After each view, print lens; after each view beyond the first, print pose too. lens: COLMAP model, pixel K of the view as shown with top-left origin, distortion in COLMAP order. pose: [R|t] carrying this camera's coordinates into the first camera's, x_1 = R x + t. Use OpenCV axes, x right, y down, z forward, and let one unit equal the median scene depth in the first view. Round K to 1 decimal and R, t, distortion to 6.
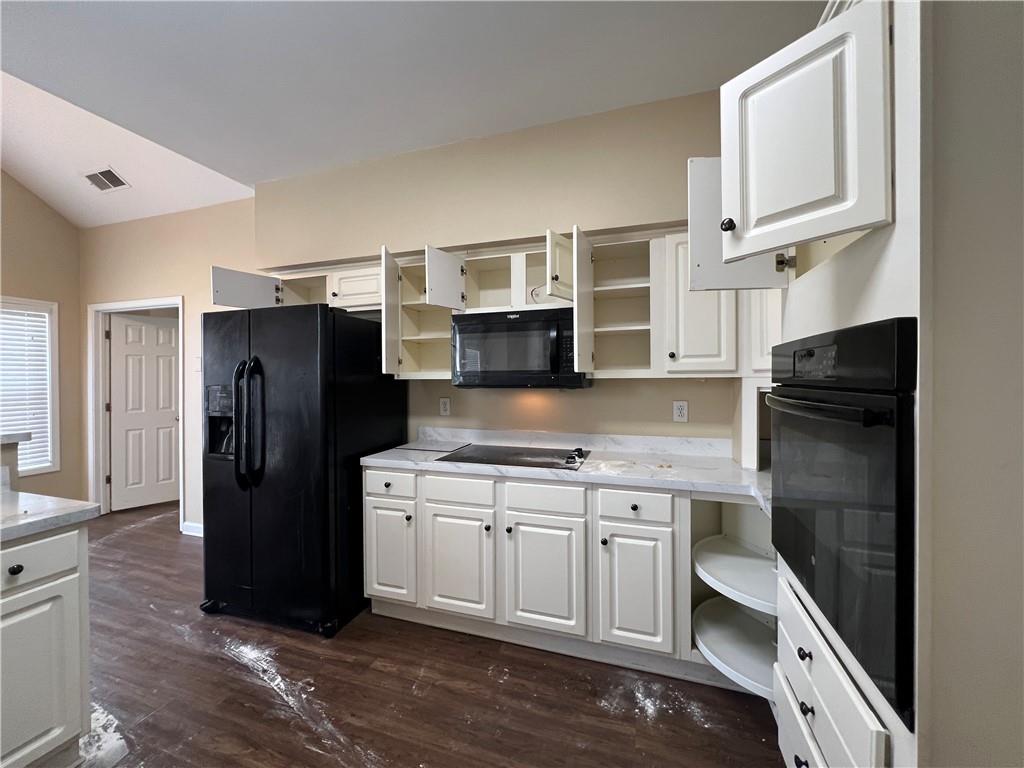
lens RADIAL K [[408.5, 0, 514.0], [0, 408.5, 380.6], [0, 0, 1]] dist [0.001256, 0.000563]
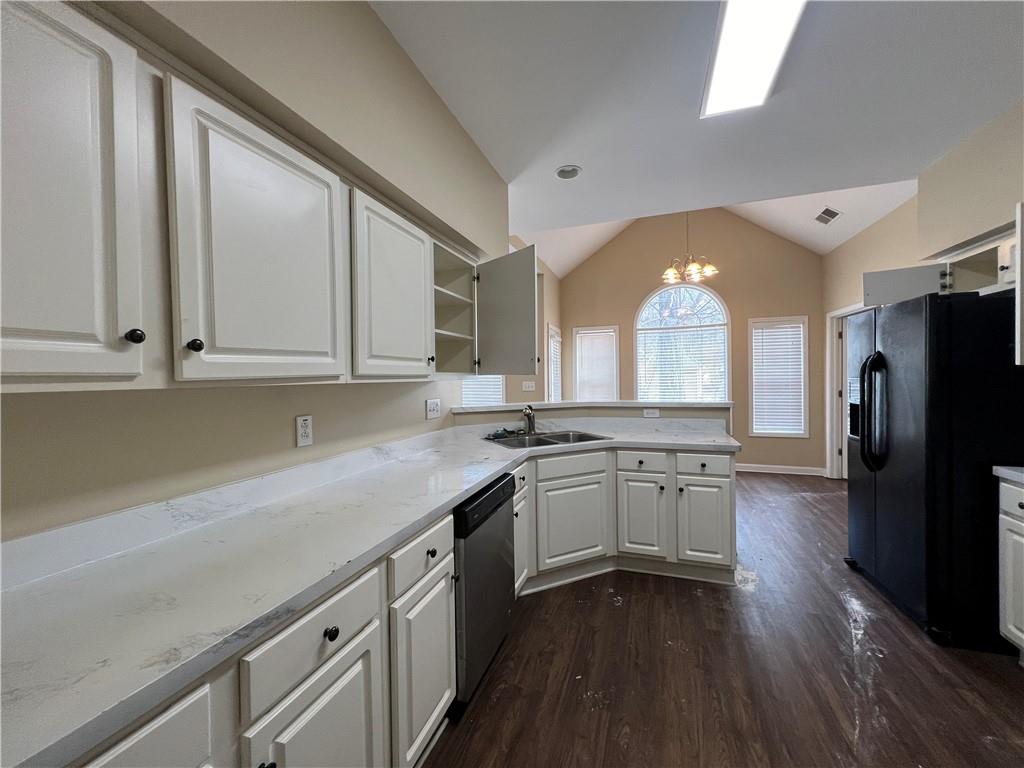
lens RADIAL K [[408.5, 0, 510.7], [0, 408.5, 380.8], [0, 0, 1]] dist [0.001256, 0.000563]
pose [[-0.002538, 0.018518, -0.999825, 0.479695], [0.008579, 0.999792, 0.018495, -0.010280], [0.999960, -0.008530, -0.002696, 0.013413]]
